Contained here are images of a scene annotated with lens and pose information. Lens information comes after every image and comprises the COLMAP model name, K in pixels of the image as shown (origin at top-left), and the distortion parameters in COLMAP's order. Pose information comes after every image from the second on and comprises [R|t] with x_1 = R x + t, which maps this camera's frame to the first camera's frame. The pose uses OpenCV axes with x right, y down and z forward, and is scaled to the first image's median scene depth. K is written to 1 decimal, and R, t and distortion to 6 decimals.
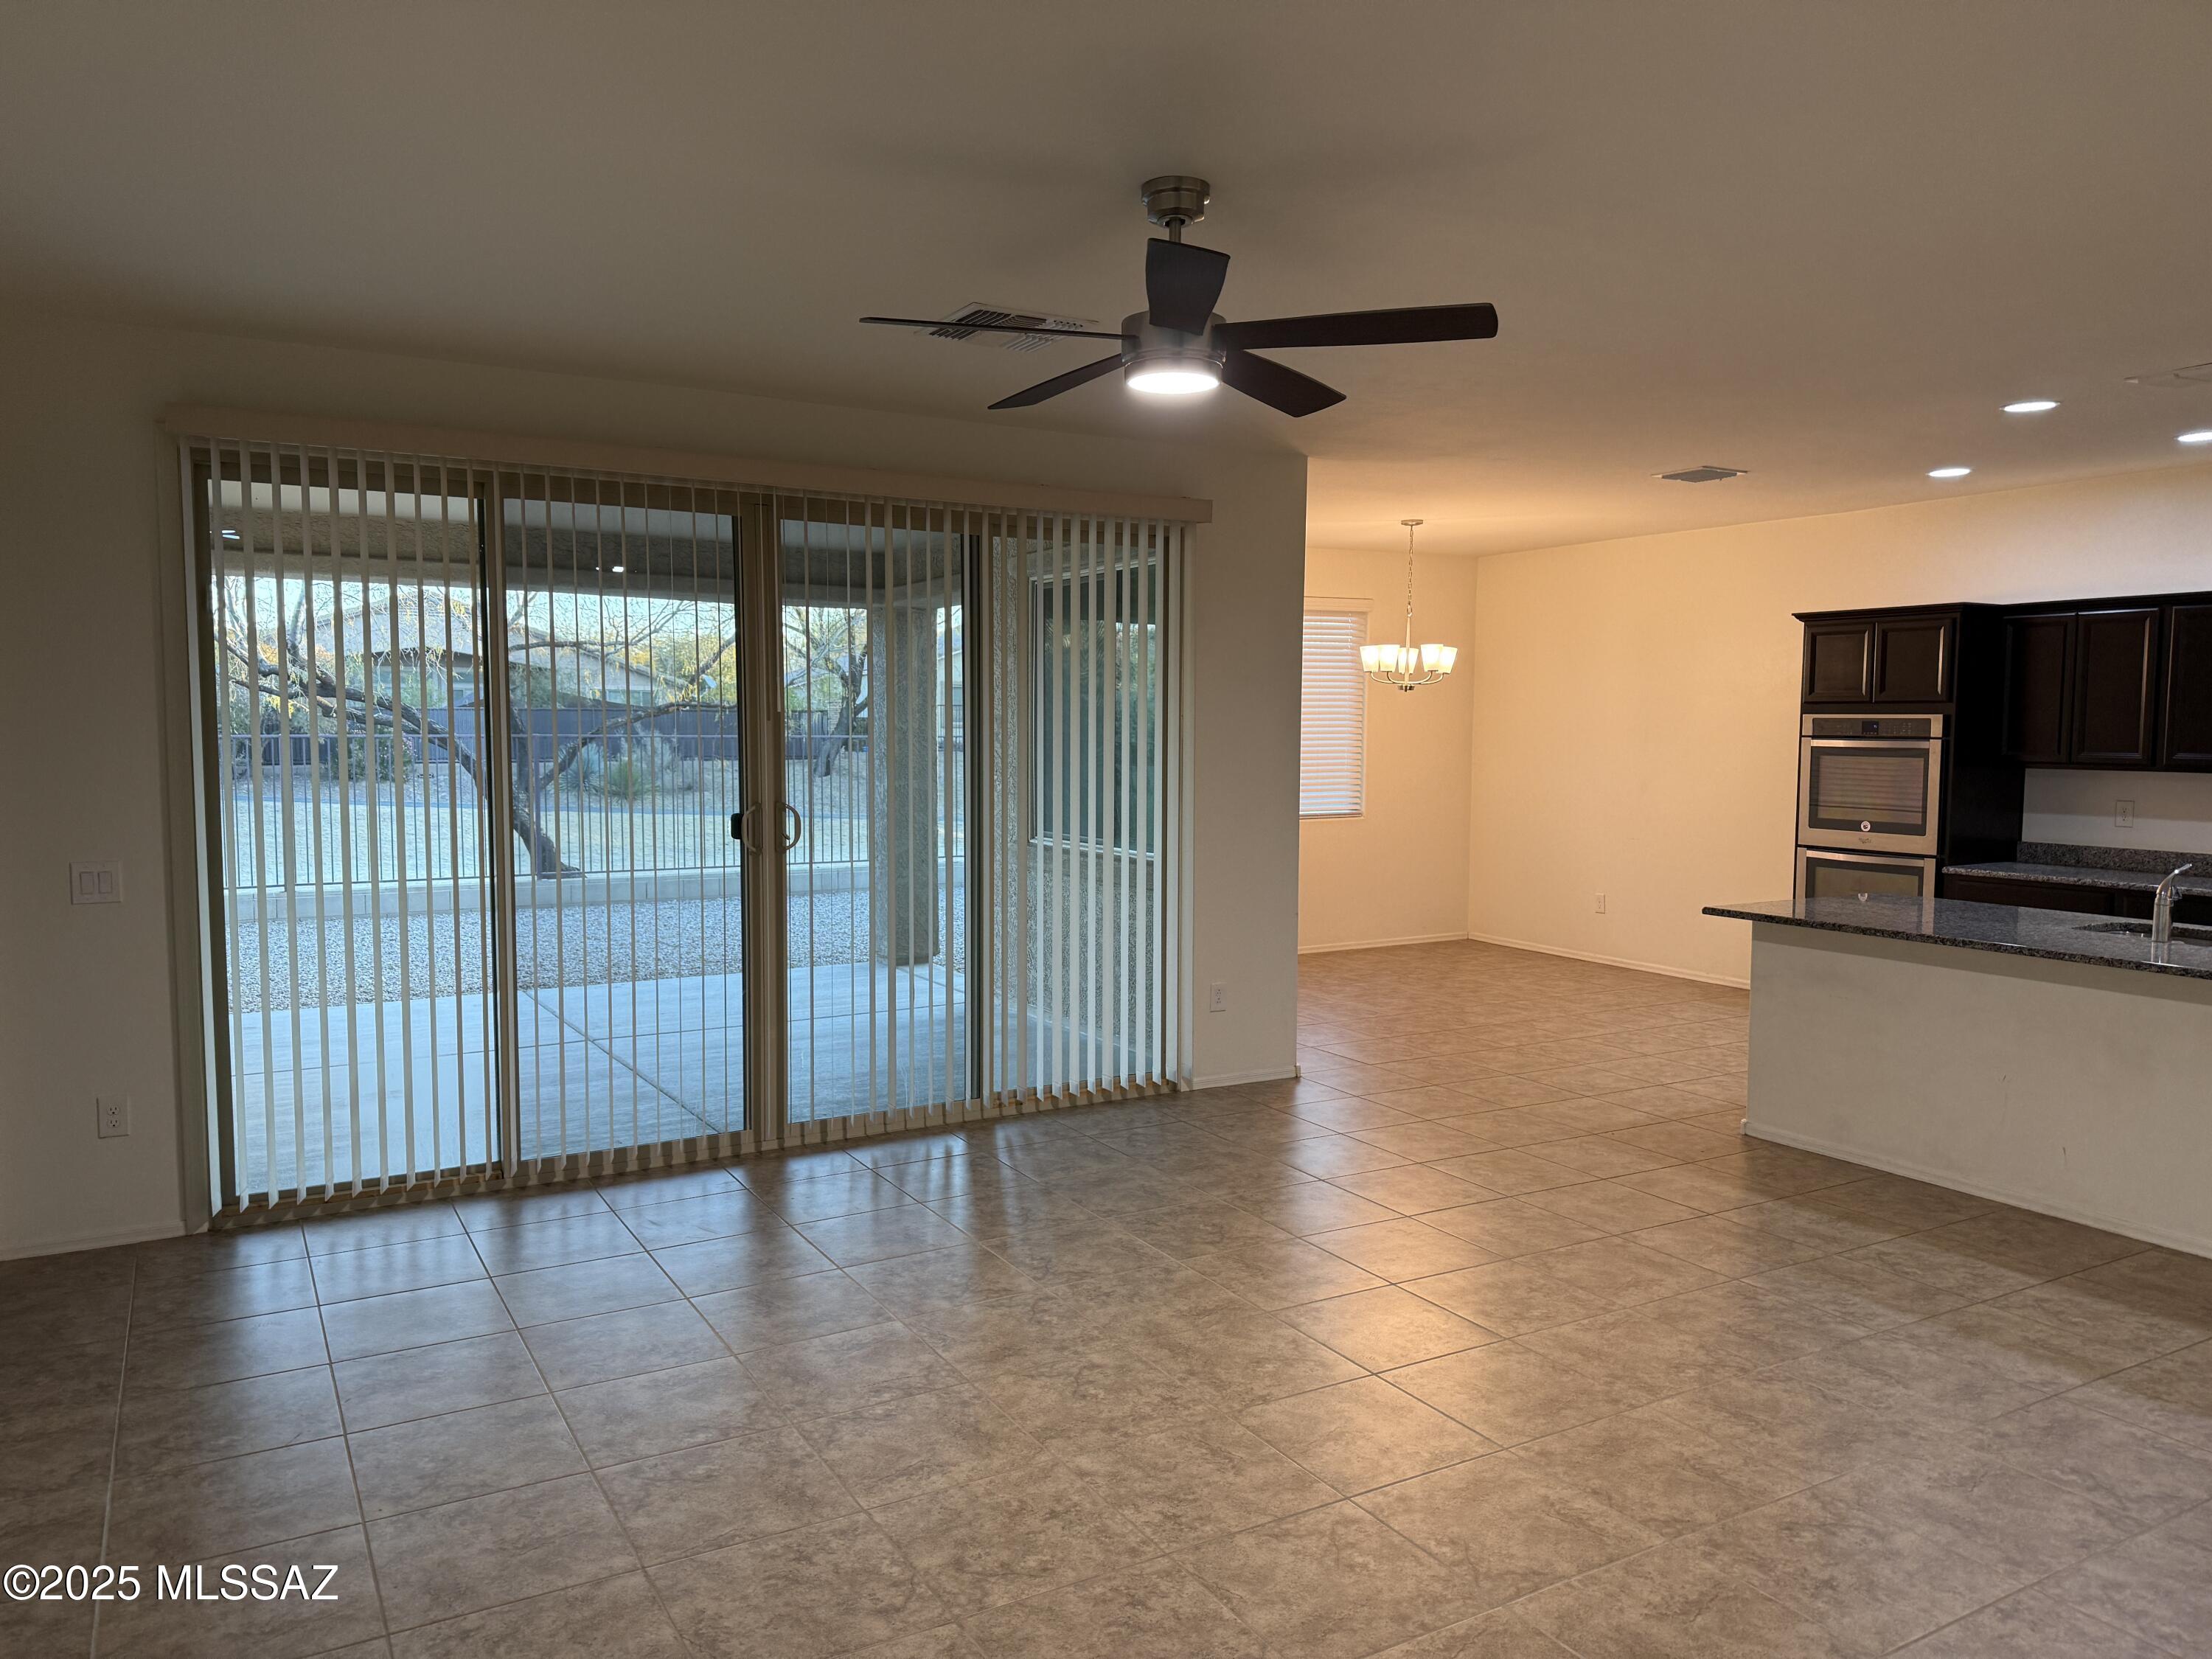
lens RADIAL K [[1577.9, 0, 1088.6], [0, 1577.9, 838.1], [0, 0, 1]] dist [0.091776, -0.090674]
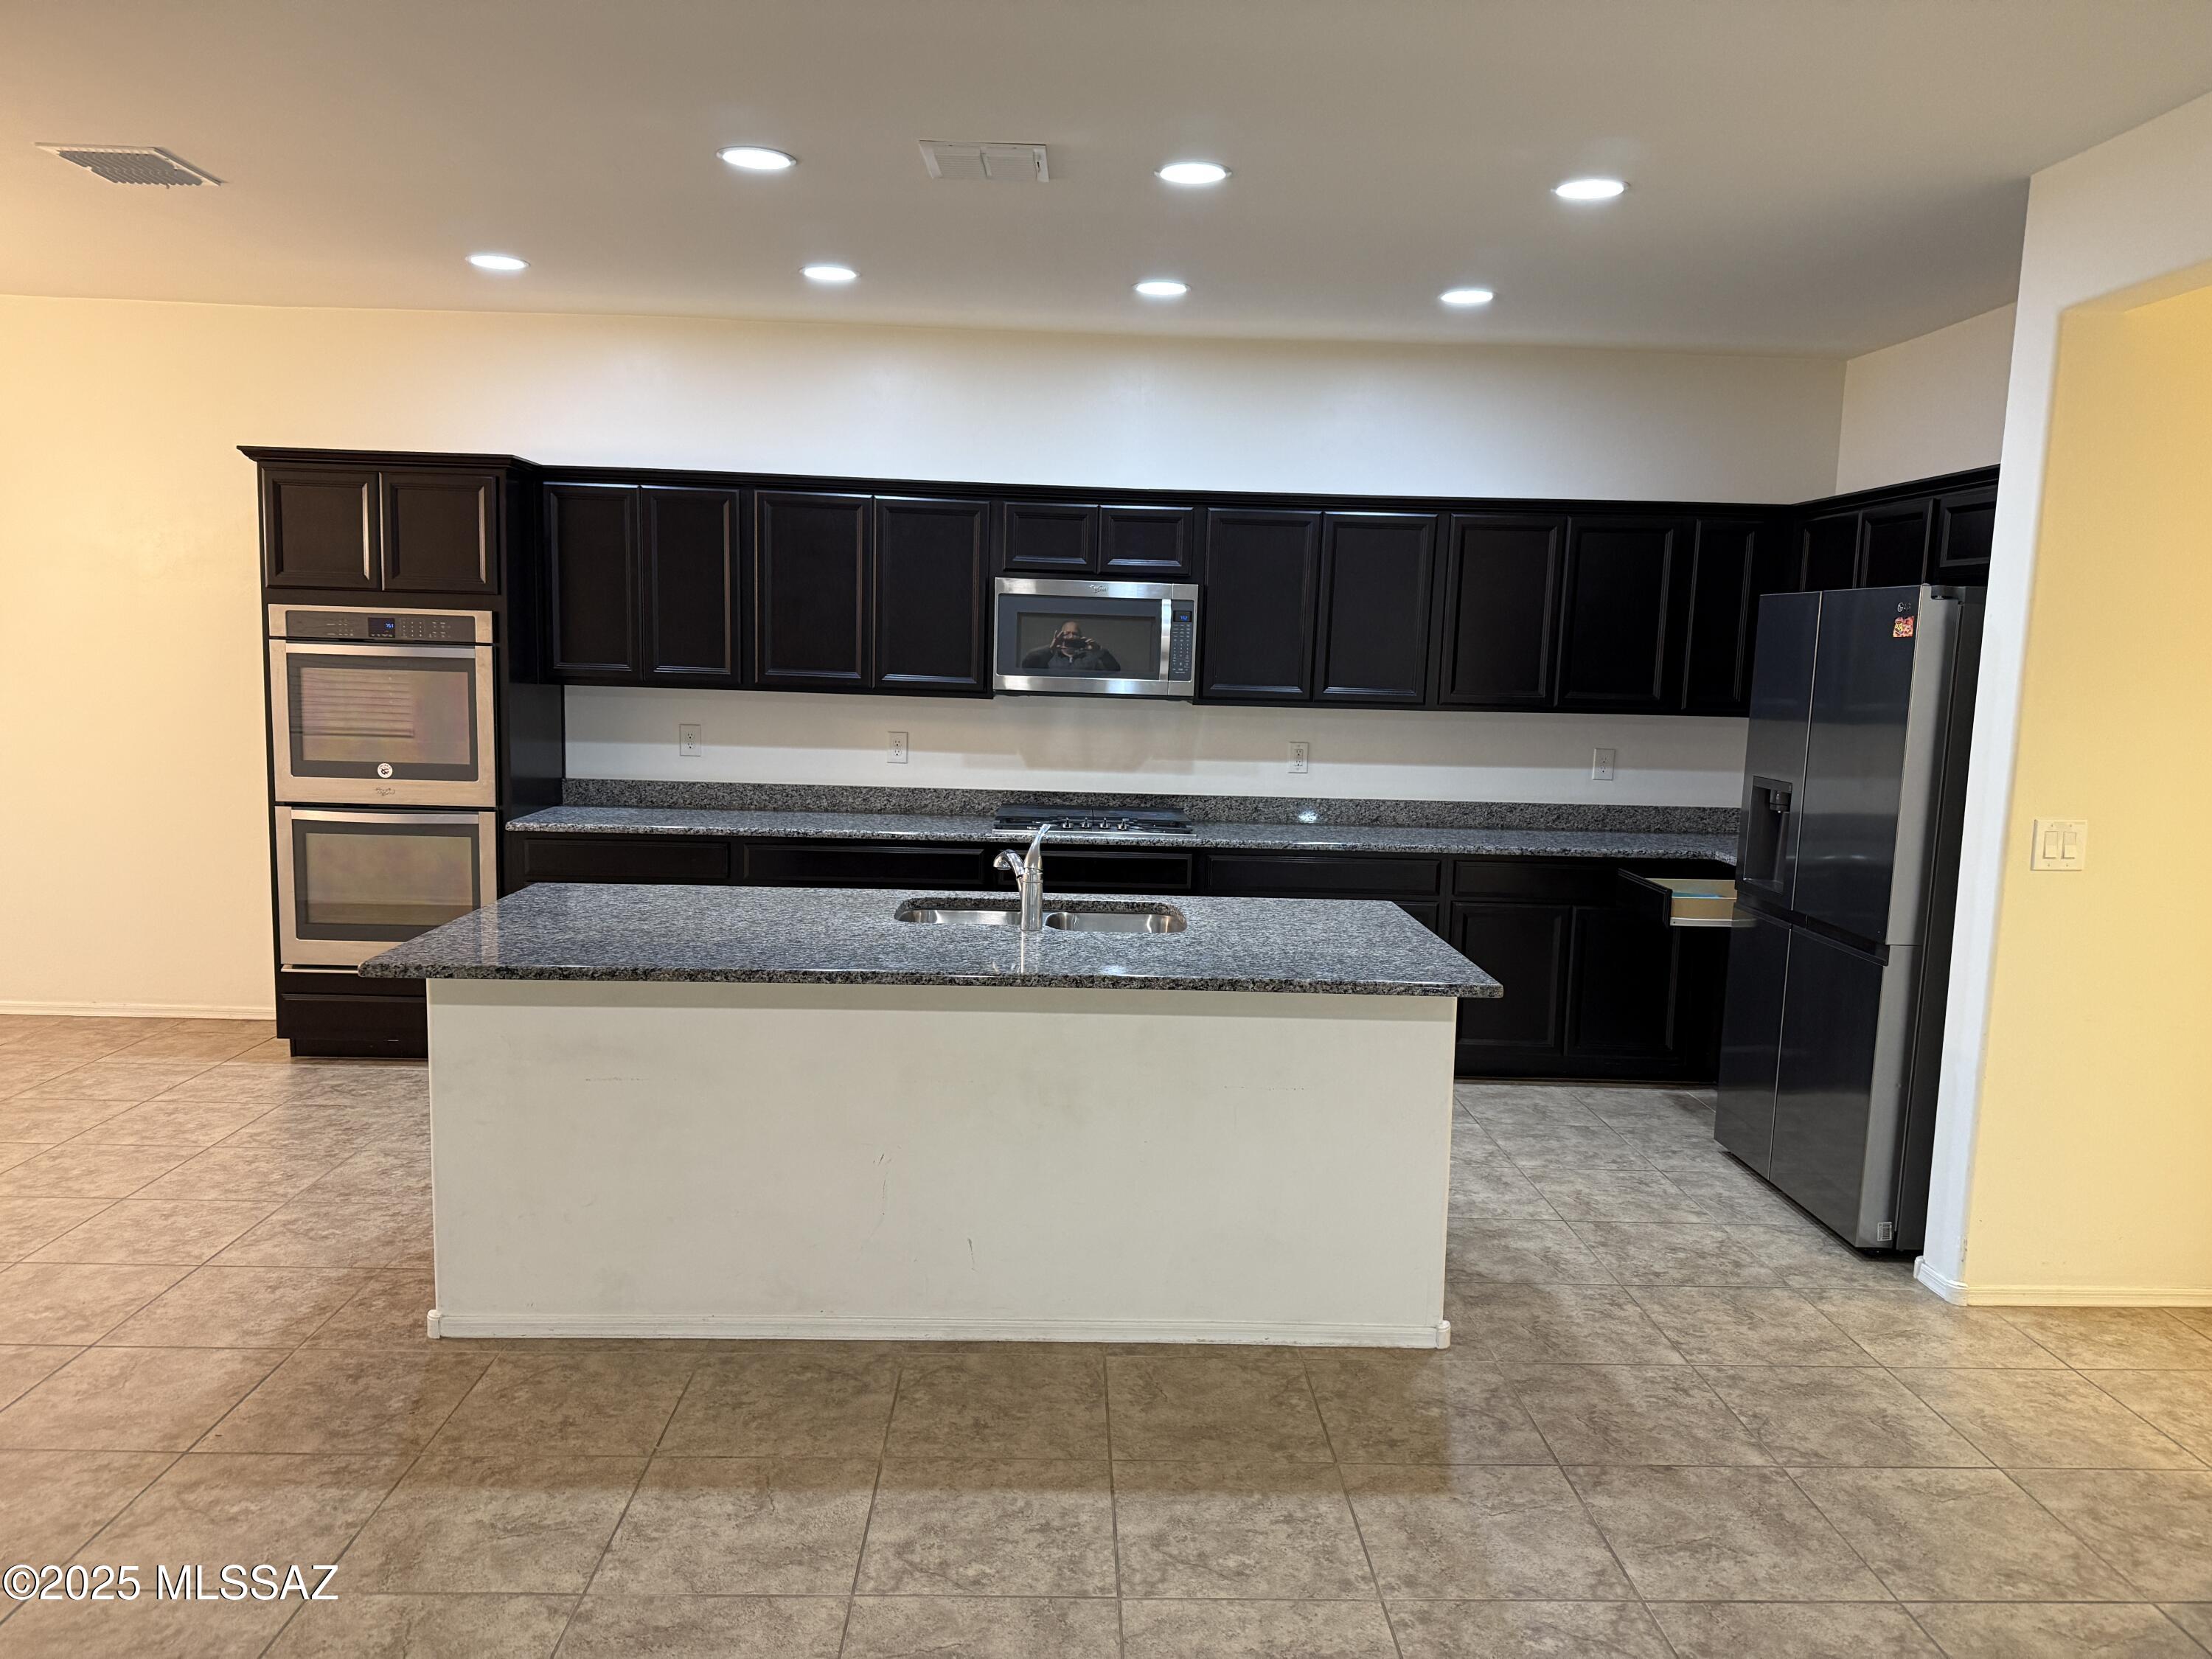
lens RADIAL K [[1577.9, 0, 1118.4], [0, 1577.9, 827.6], [0, 0, 1]] dist [0.091776, -0.090674]
pose [[0.480470, -0.093453, 0.872018, 0.032275], [0.042615, 0.995620, 0.083219, -0.028216], [-0.875975, -0.002824, 0.482348, 0.407600]]
